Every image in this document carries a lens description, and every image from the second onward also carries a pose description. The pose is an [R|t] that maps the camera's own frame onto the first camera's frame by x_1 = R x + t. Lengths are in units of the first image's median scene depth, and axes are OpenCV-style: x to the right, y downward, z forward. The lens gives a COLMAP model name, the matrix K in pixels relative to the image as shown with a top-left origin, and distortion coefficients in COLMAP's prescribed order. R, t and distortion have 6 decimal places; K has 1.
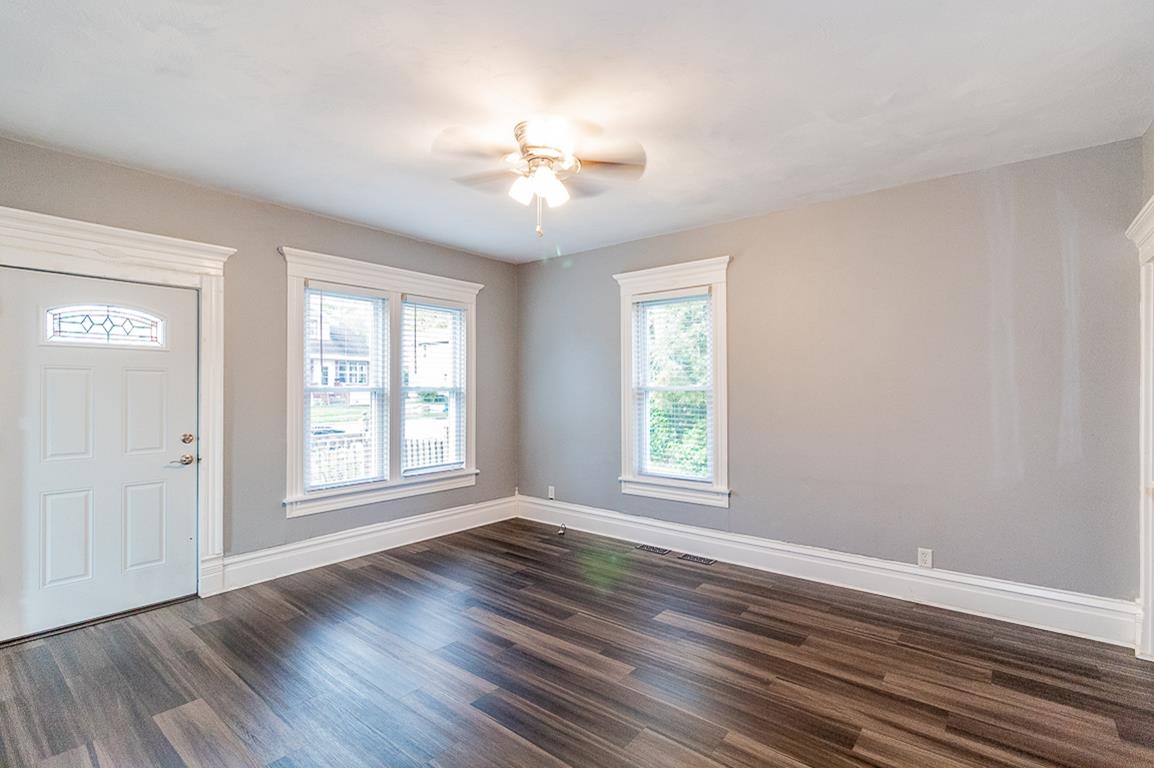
lens RADIAL K [[539.3, 0, 582.7], [0, 539.3, 385.3], [0, 0, 1]] dist [0.000106, 0.000238]
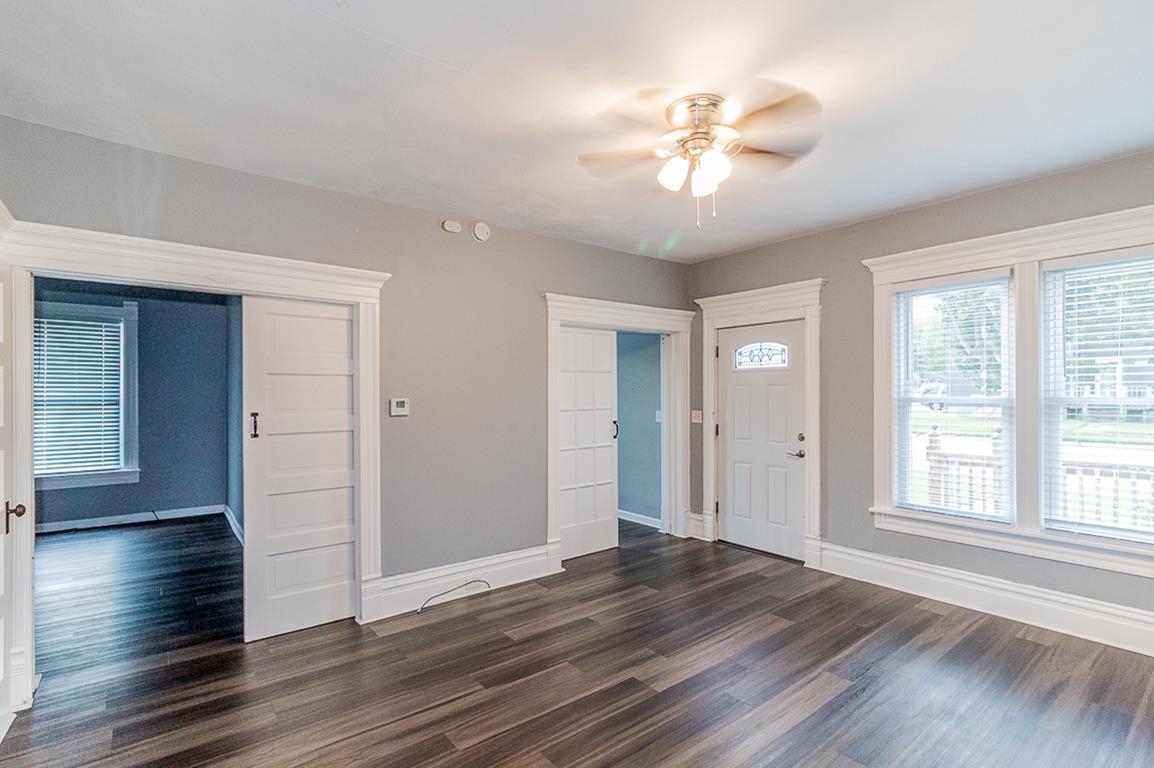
lens RADIAL K [[539.3, 0, 574.3], [0, 539.3, 389.4], [0, 0, 1]] dist [0.000106, 0.000238]
pose [[-0.227189, -0.010043, -0.973799, 0.979905], [0.003434, 0.999932, -0.011113, -0.002728], [0.973845, -0.005869, -0.227139, 1.193089]]
